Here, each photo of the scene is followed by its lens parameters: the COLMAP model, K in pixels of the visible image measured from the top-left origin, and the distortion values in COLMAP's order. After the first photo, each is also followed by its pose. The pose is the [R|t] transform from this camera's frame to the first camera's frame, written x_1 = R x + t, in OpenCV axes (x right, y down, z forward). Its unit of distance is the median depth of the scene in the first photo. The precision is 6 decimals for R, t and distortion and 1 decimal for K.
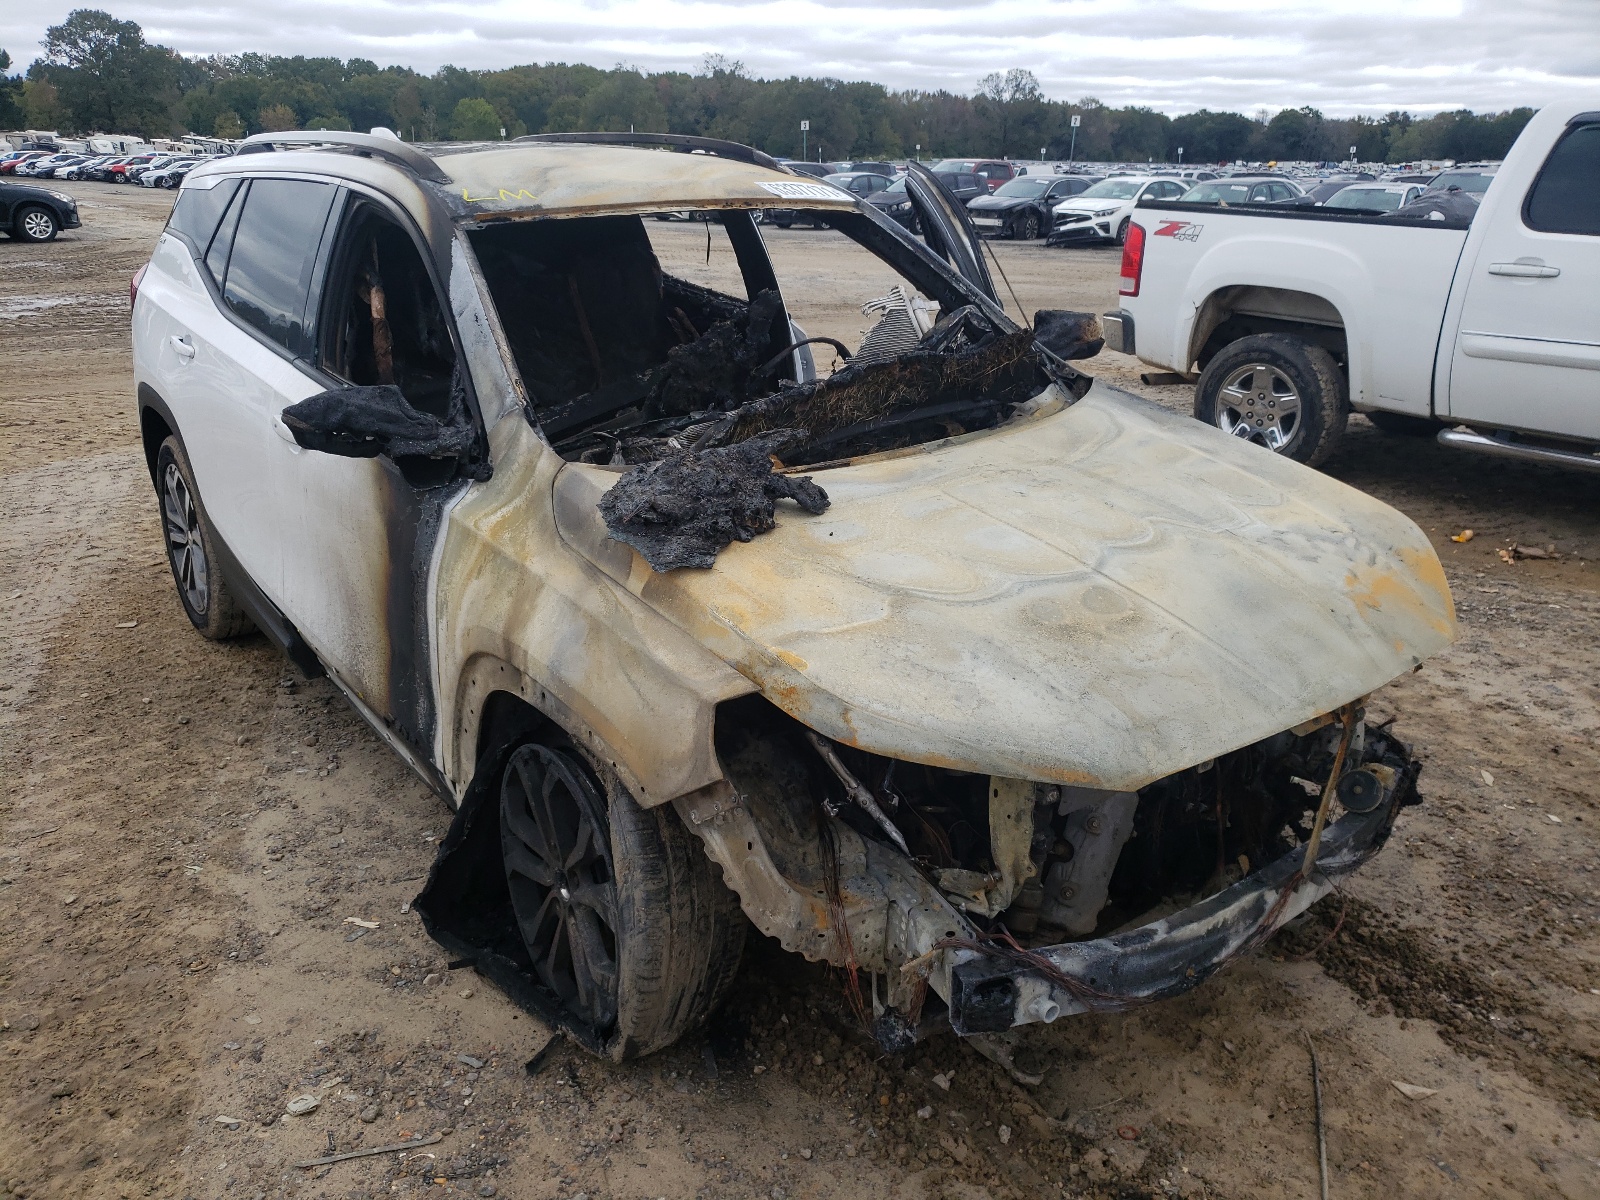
lens RADIAL K [[1257.2, 0, 792.1], [0, 1257.2, 604.8], [0, 0, 1]] dist [0.004569, 0.031790]
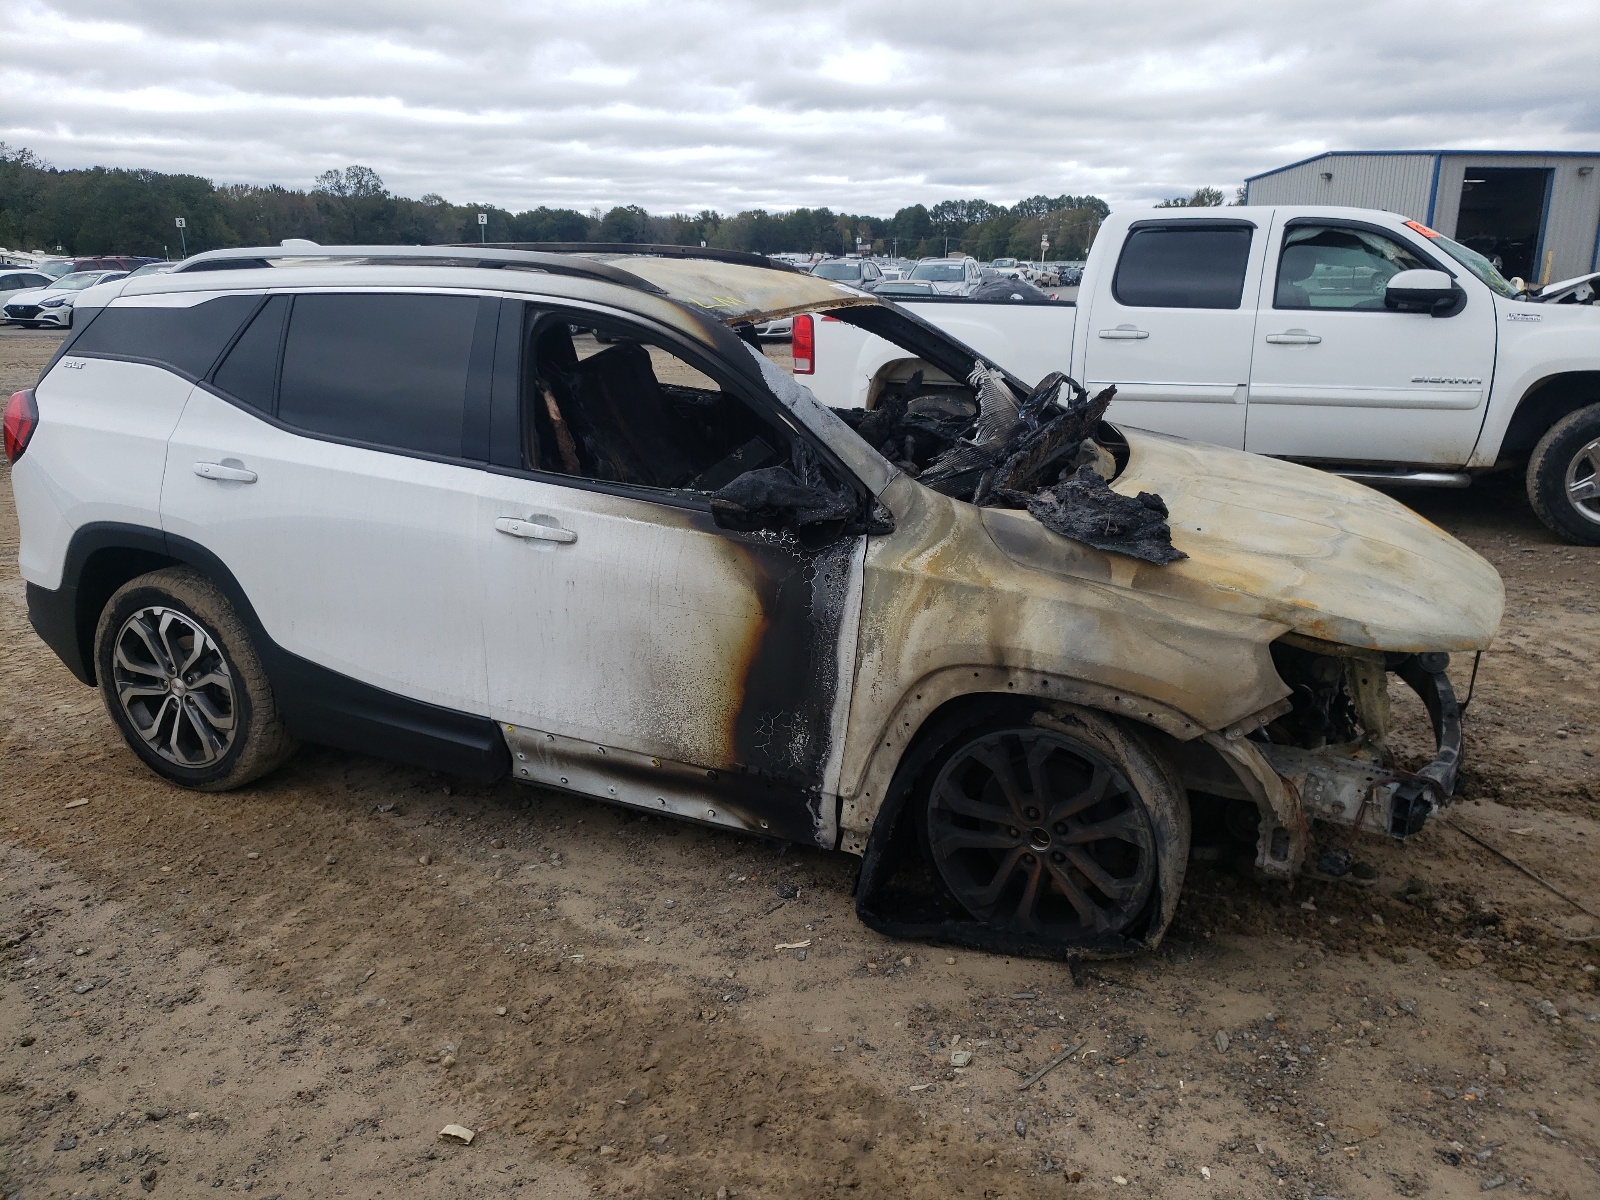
lens RADIAL K [[1257.2, 0, 792.1], [0, 1257.2, 604.8], [0, 0, 1]] dist [0.004569, 0.031790]
pose [[0.871235, -0.146385, 0.468530, -0.785445], [0.177473, 0.983866, -0.022619, -0.018264], [-0.457660, 0.102858, 0.883158, -0.011325]]
